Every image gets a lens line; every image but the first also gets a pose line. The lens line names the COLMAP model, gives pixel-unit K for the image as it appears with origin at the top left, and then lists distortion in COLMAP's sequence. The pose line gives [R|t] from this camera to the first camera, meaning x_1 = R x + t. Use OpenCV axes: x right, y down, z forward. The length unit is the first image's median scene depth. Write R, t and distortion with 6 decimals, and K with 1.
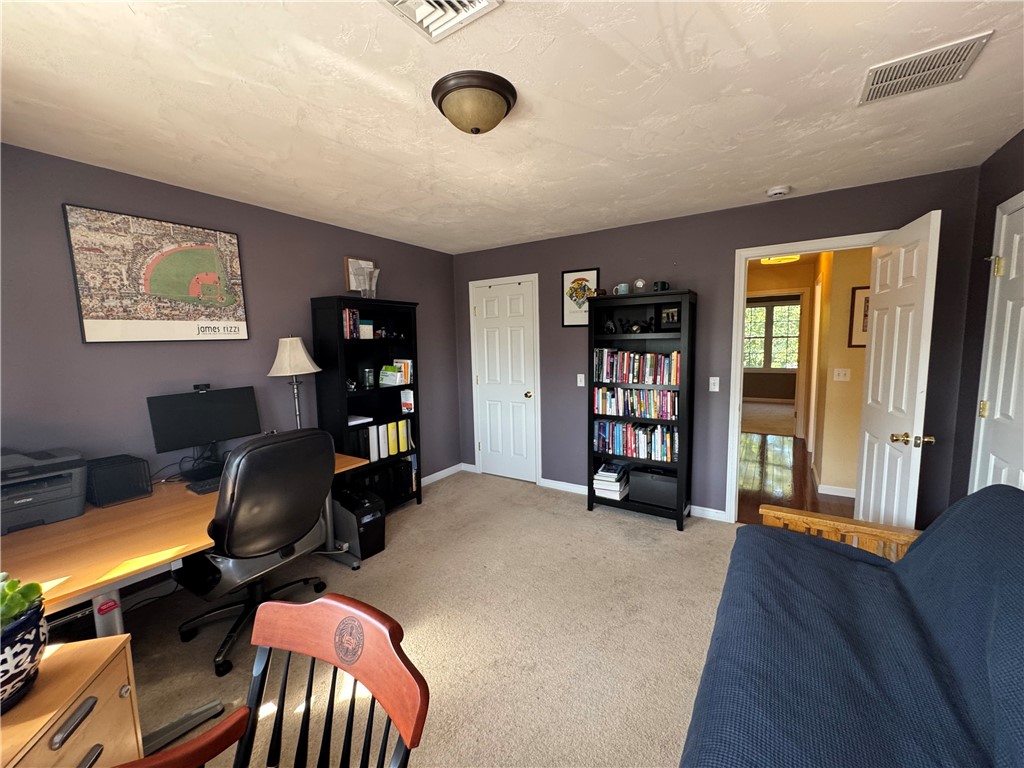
lens RADIAL K [[409.6, 0, 516.6], [0, 409.6, 381.8], [0, 0, 1]] dist [0.001403, -0.000018]
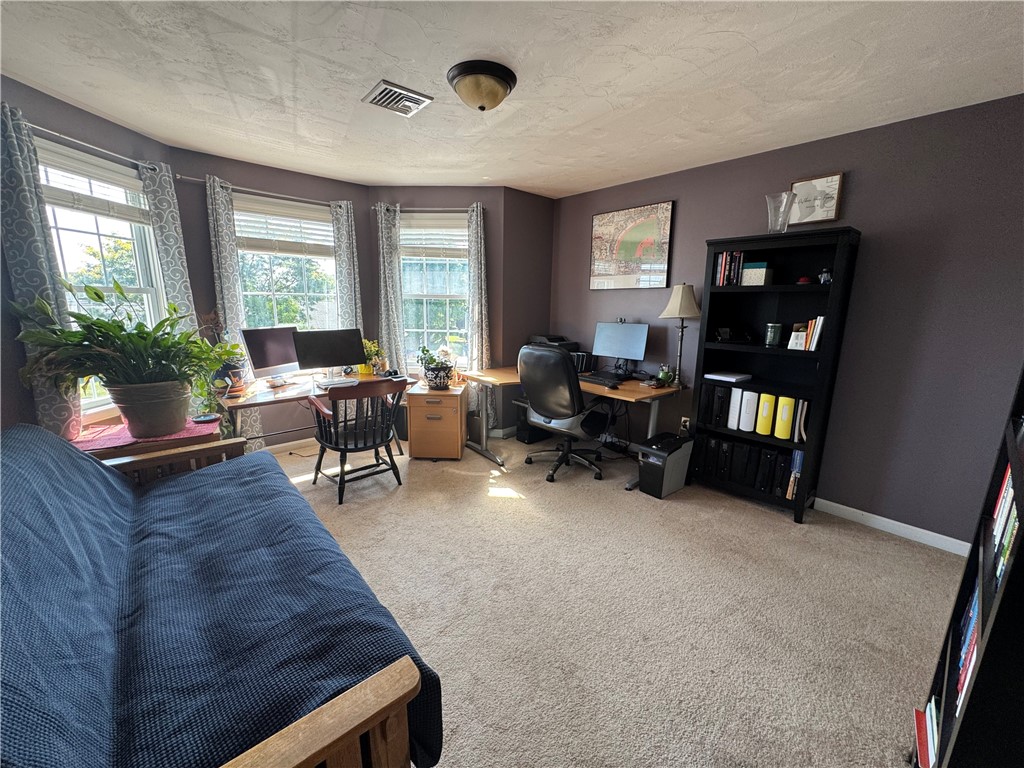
lens RADIAL K [[409.6, 0, 505.3], [0, 409.6, 385.1], [0, 0, 1]] dist [0.001403, -0.000018]
pose [[-0.263752, 0.204772, -0.942604, 0.601857], [-0.111743, 0.964141, 0.240718, -0.053602], [0.958096, 0.168819, -0.231412, 0.740340]]
